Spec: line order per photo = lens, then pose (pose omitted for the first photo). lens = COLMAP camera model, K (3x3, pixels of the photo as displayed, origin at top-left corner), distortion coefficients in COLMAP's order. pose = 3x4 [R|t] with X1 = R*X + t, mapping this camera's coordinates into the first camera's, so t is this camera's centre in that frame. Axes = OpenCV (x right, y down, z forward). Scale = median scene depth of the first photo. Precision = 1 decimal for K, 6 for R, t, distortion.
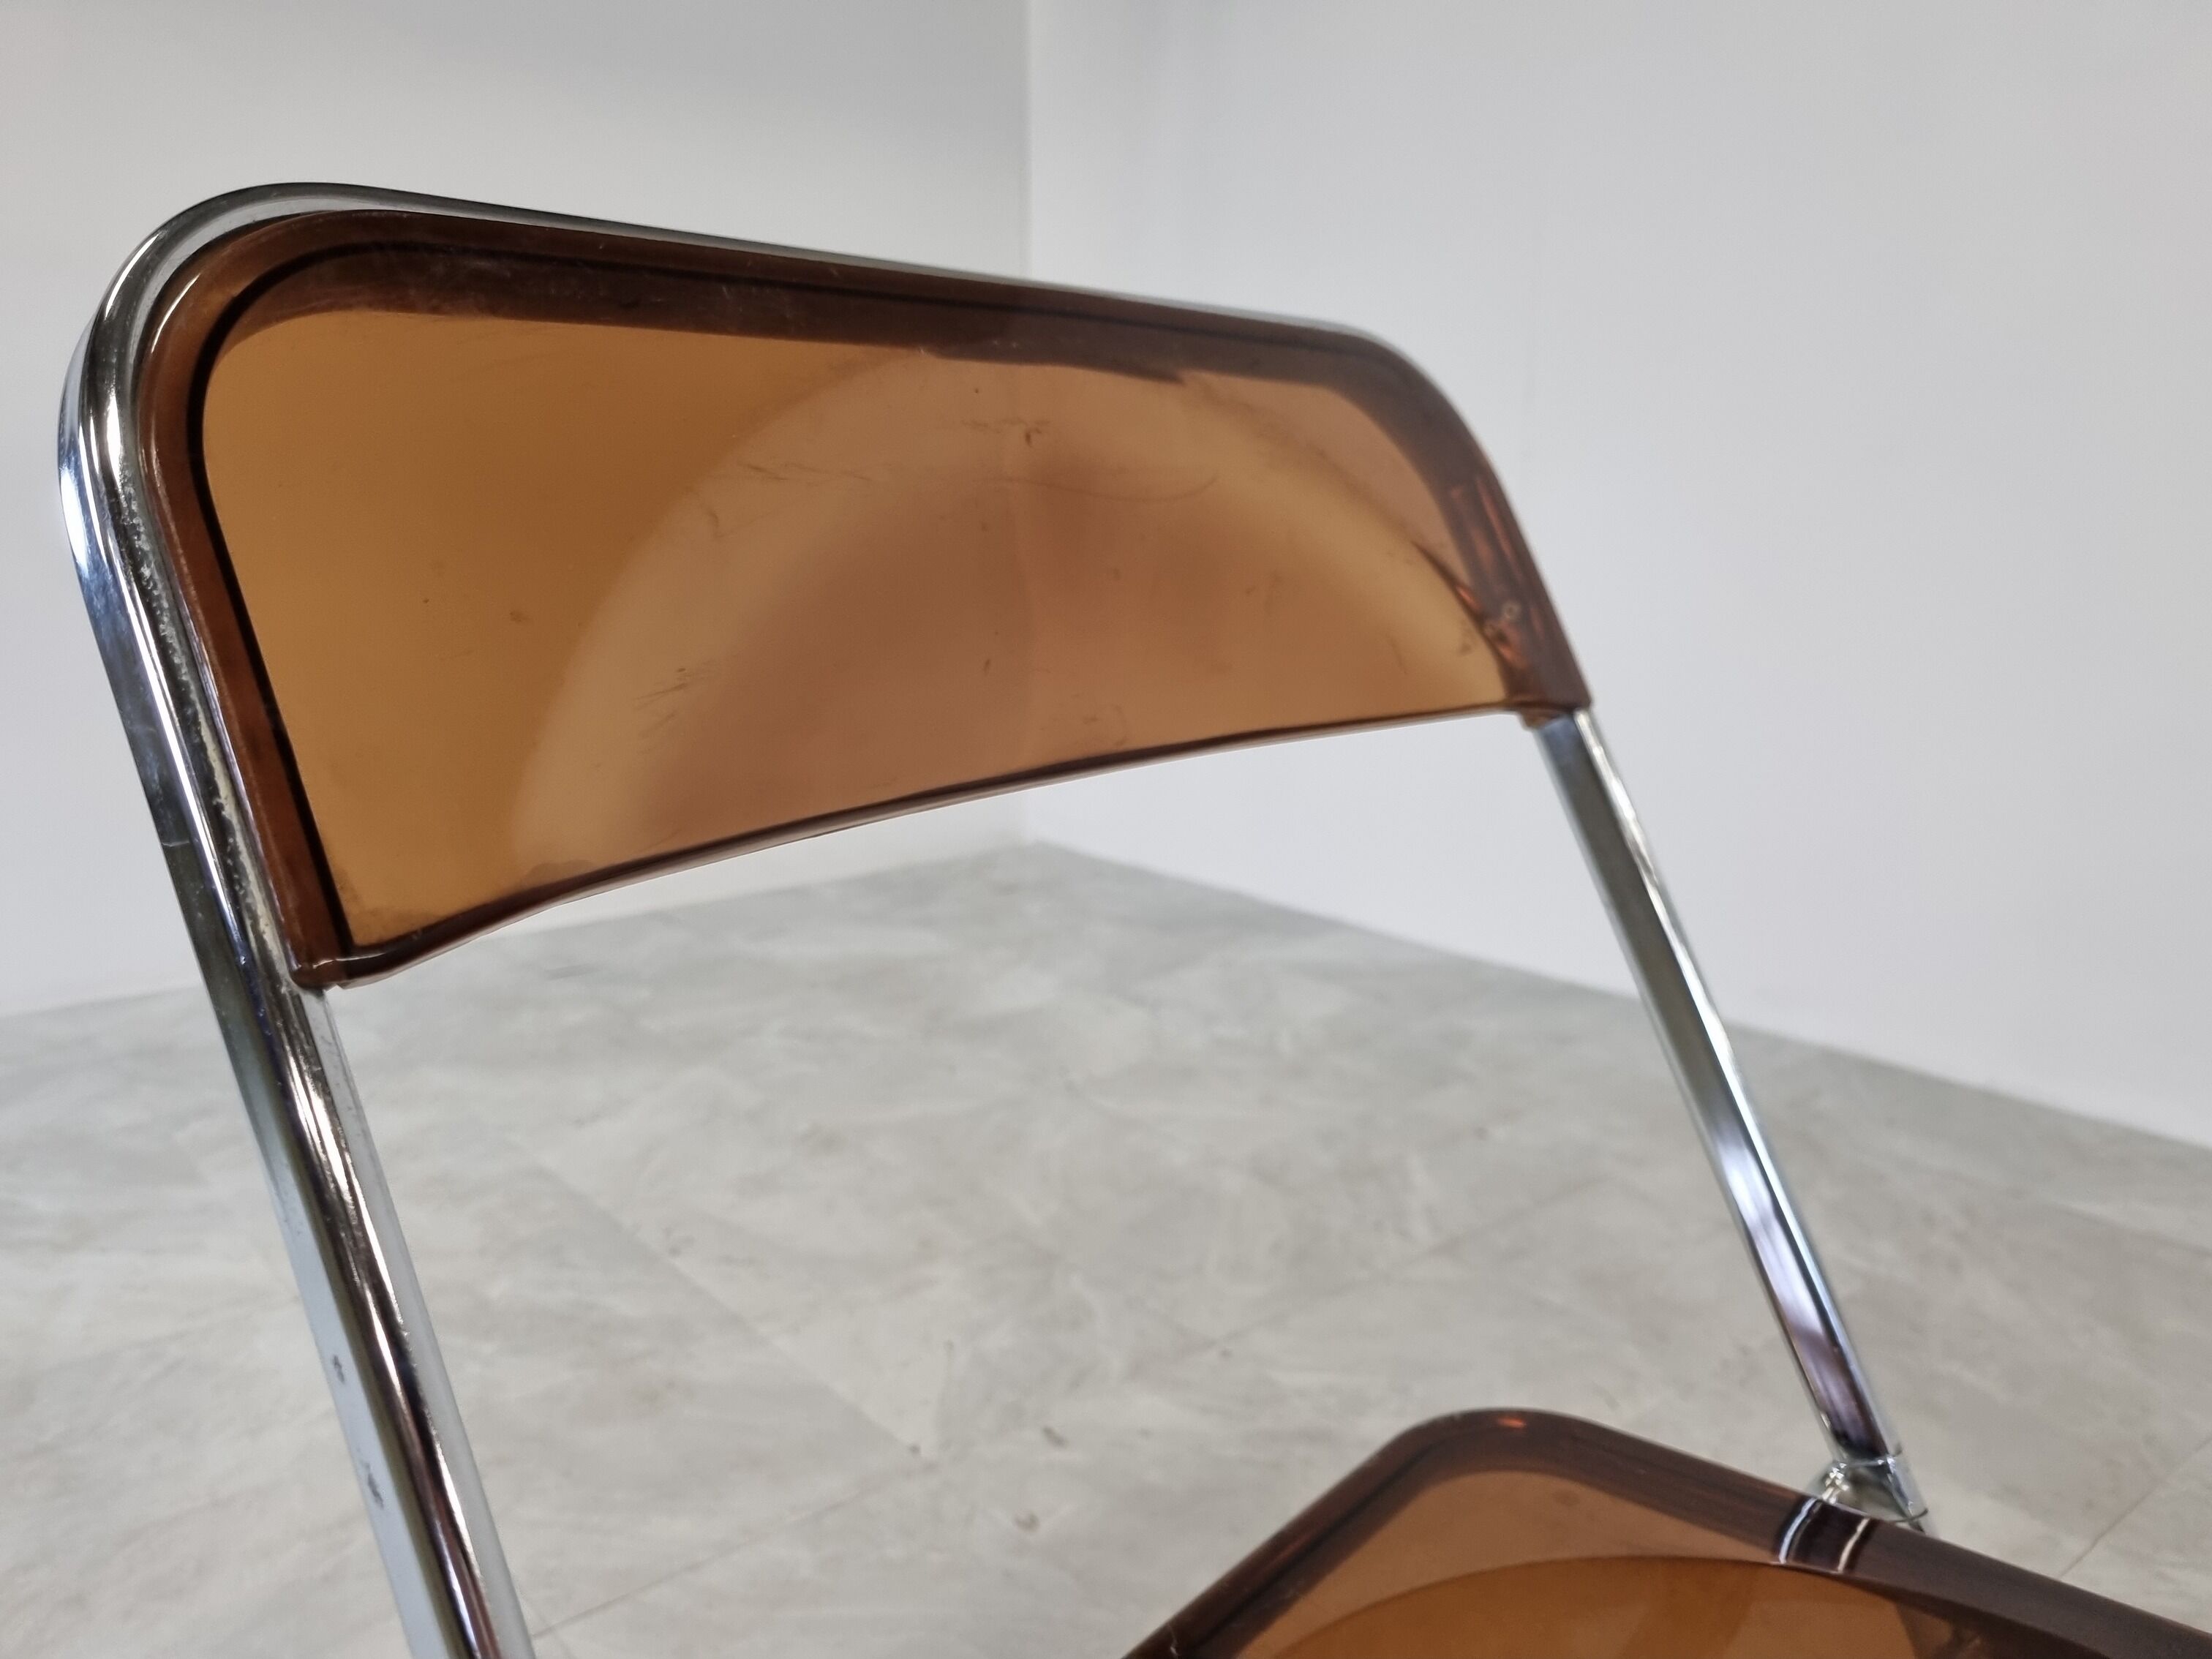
lens RADIAL K [[1751.1, 0, 1073.1], [0, 1751.1, 830.9], [0, 0, 1]] dist [0.028923, -0.009045]
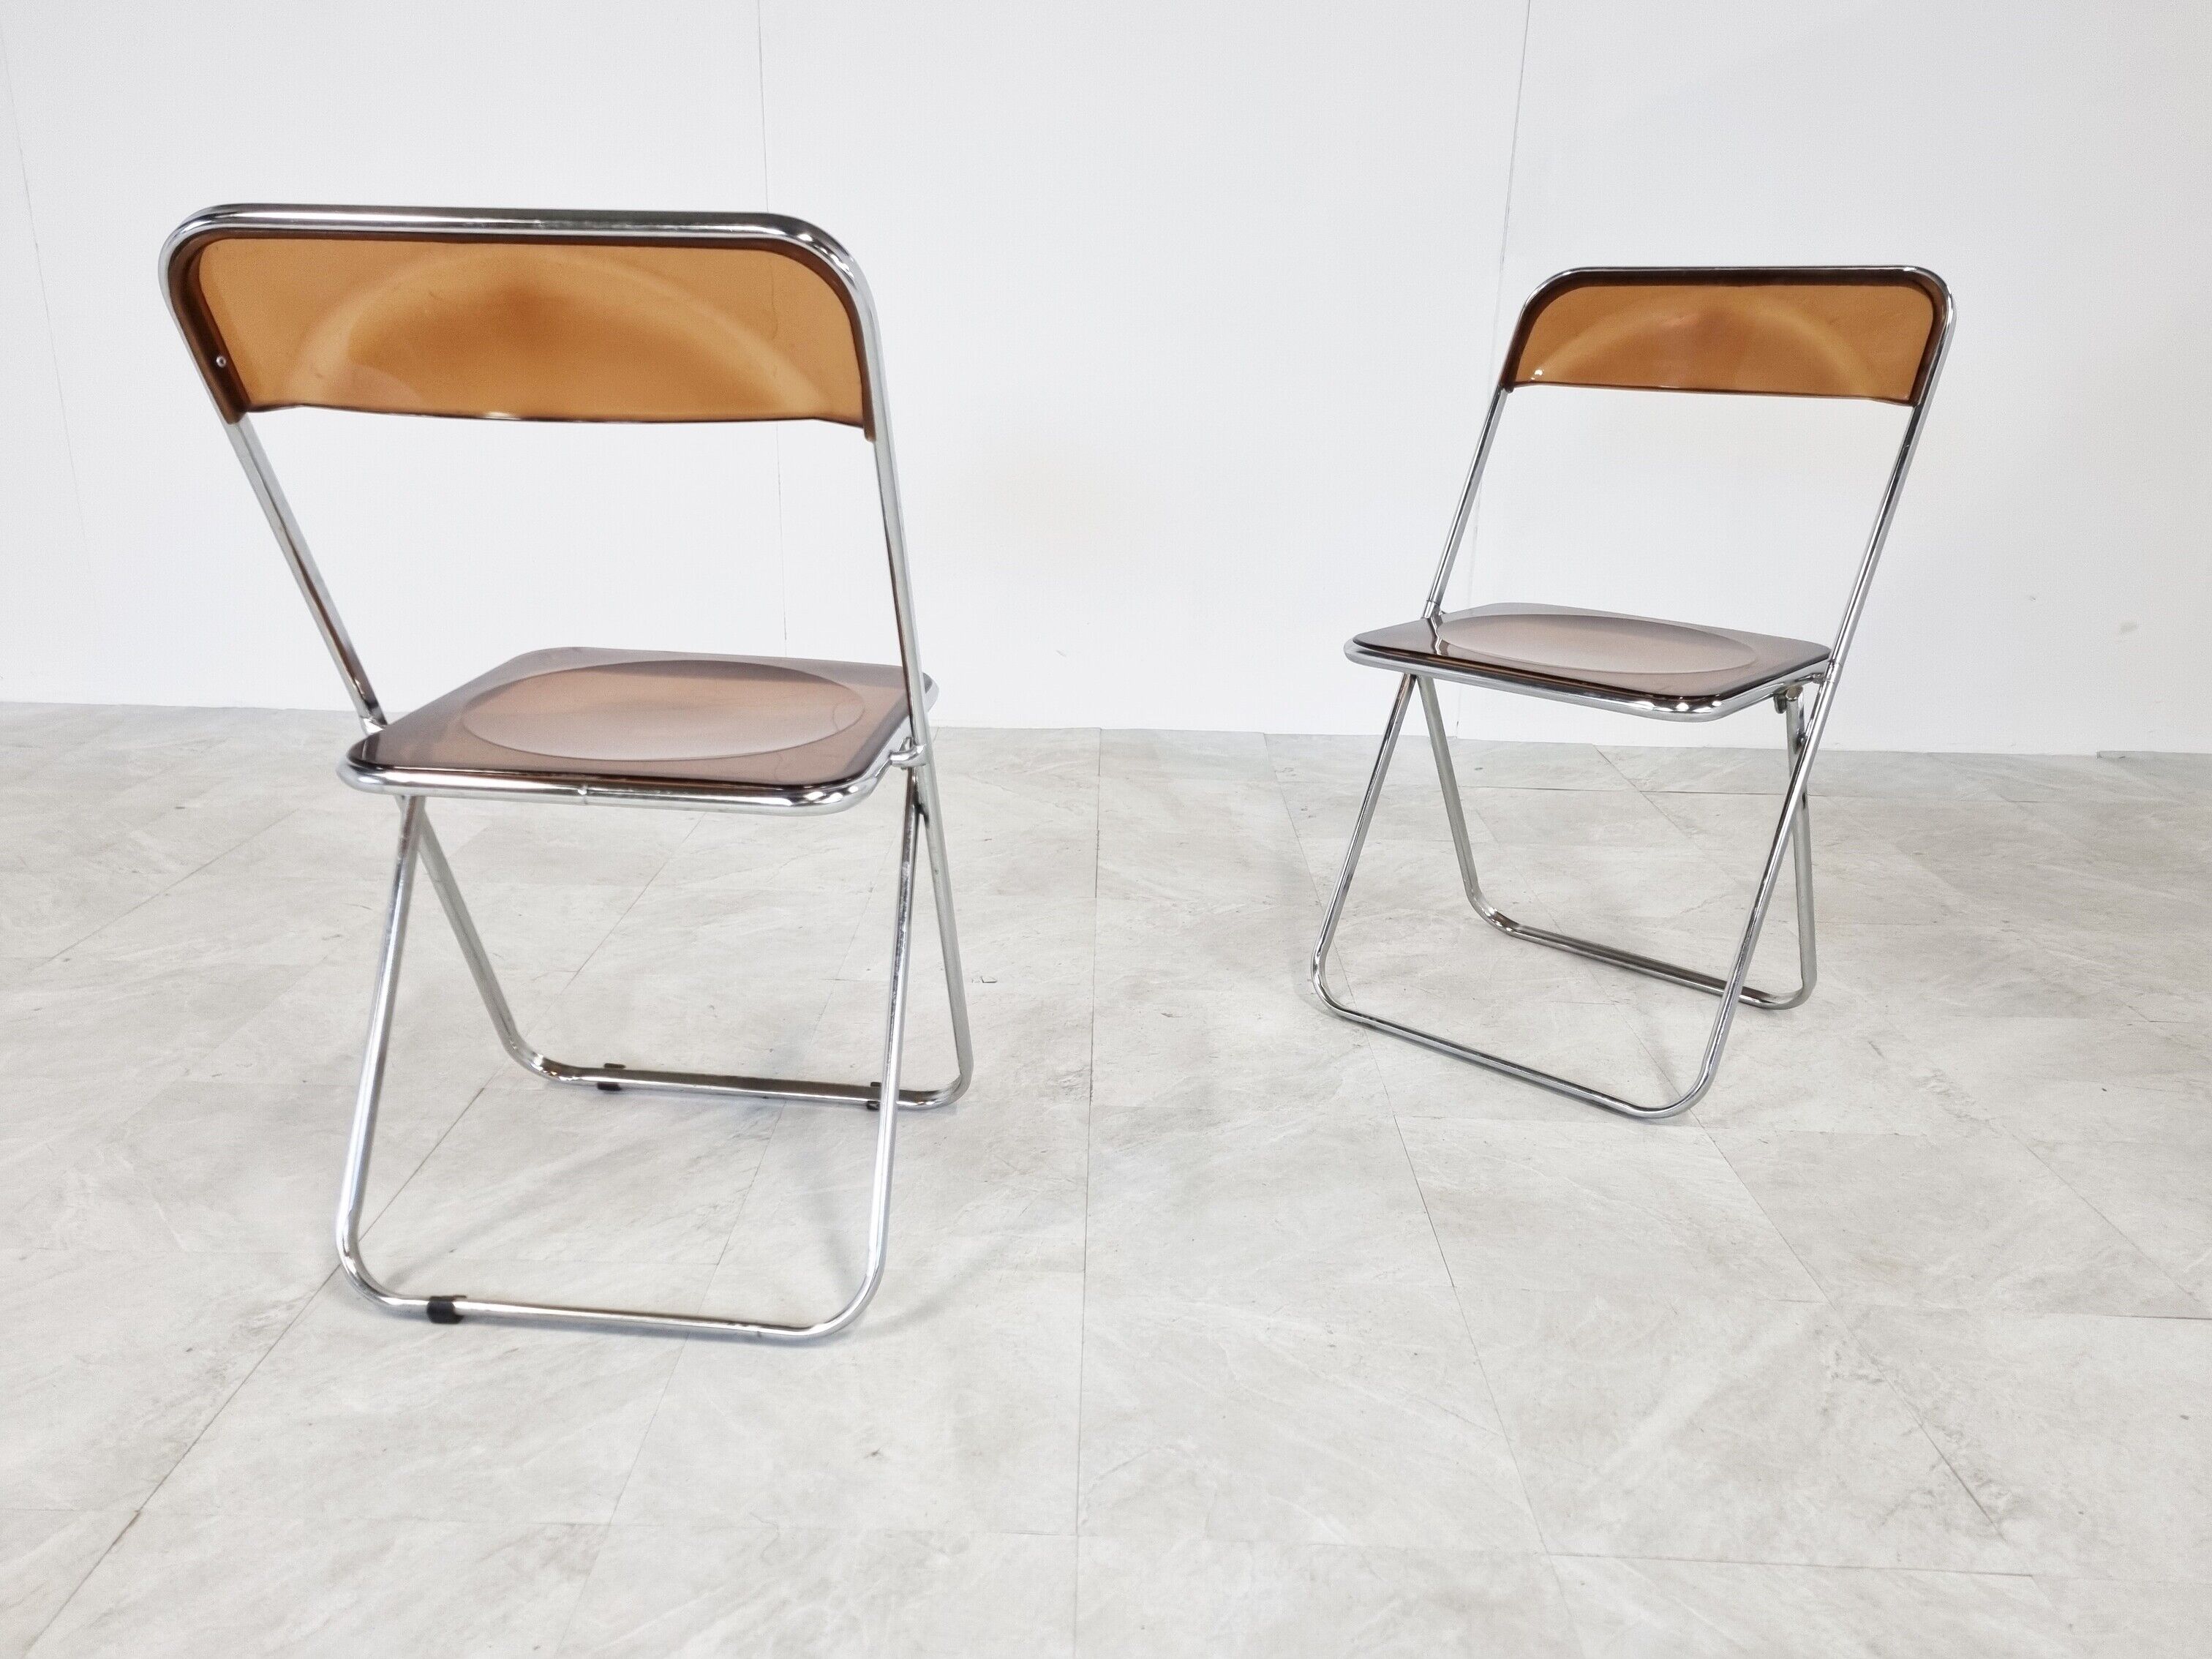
lens RADIAL K [[1596.5, 0, 1106.0], [0, 1596.5, 829.5], [0, 0, 1]] dist [0.035053, -0.000056]
pose [[0.634372, -0.242681, 0.733947, -0.221434], [0.142898, 0.969896, 0.197187, 0.054874], [-0.759706, -0.020210, 0.649953, -0.301807]]
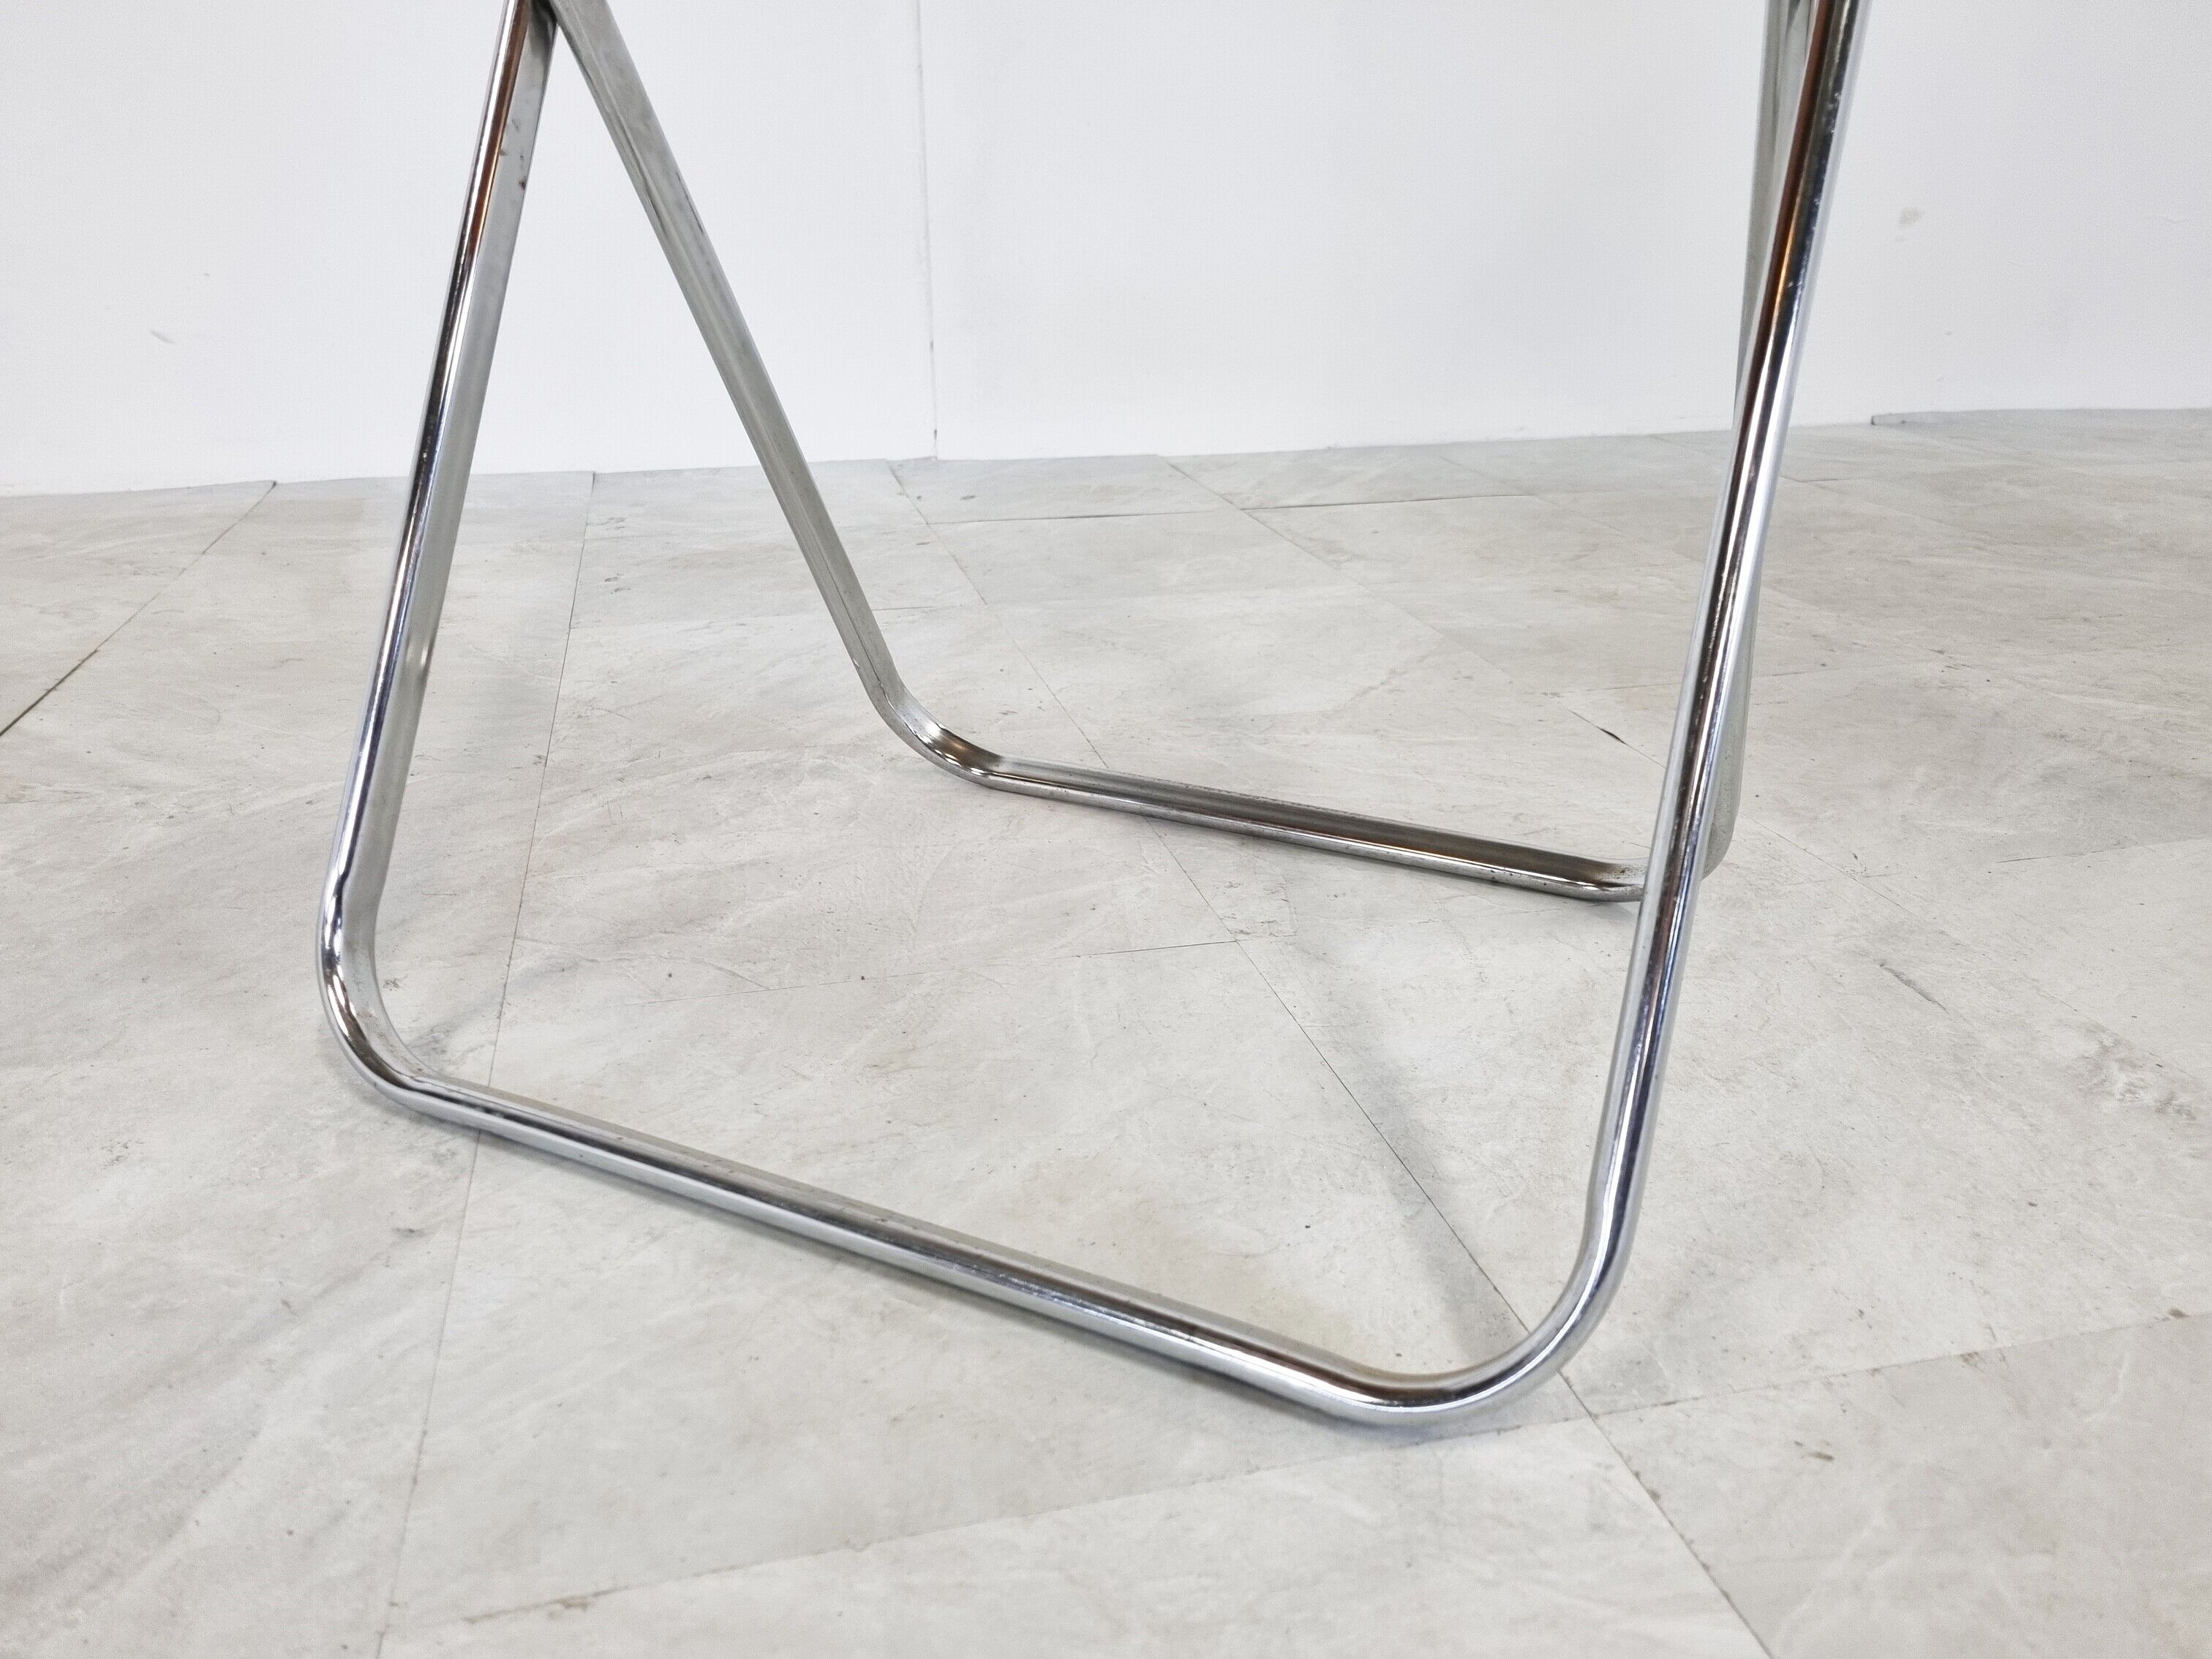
lens RADIAL K [[1725.4, 0, 1106.0], [0, 1725.4, 829.5], [0, 0, 1]] dist [0.032361, -0.018157]
pose [[0.411060, -0.361975, 0.836662, 0.303689], [0.184303, 0.931833, 0.312600, 0.232801], [-0.892783, 0.025702, 0.449753, -0.068477]]
